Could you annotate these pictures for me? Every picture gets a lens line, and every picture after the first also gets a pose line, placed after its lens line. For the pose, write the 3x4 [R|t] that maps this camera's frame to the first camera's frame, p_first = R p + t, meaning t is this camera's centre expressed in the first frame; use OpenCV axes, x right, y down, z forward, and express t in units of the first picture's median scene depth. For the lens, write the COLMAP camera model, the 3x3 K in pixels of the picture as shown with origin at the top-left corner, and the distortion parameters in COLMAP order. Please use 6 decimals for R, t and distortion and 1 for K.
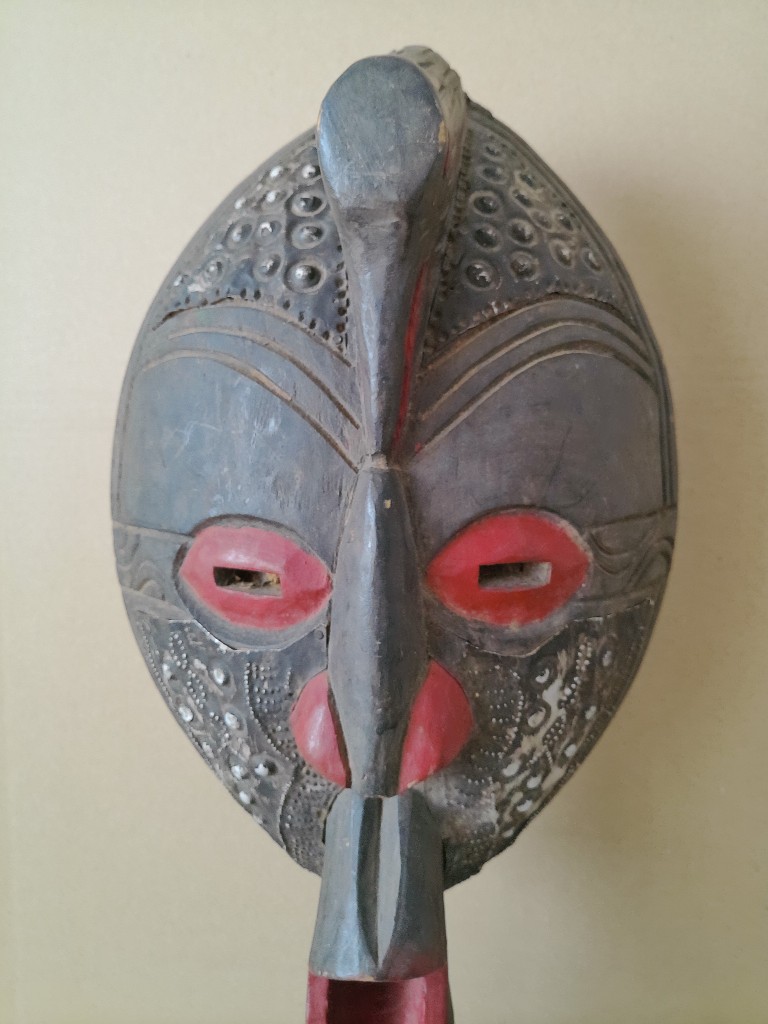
lens RADIAL K [[938.3, 0, 403.7], [0, 938.3, 479.1], [0, 0, 1]] dist [-0.029220, 0.001513]
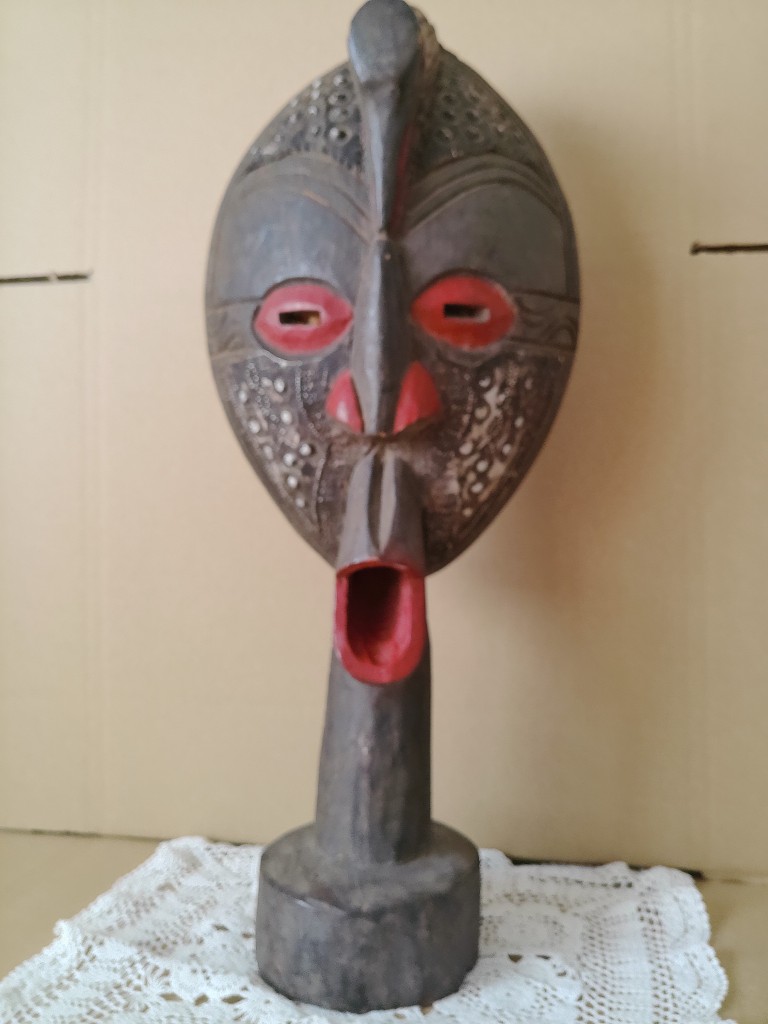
lens RADIAL K [[938.3, 0, 412.4], [0, 938.3, 504.3], [0, 0, 1]] dist [-0.029220, 0.001513]
pose [[0.999975, 0.002659, 0.006525, 0.014934], [-0.002313, 0.998624, -0.052398, 0.487293], [-0.006656, 0.052381, 0.998605, -0.562140]]
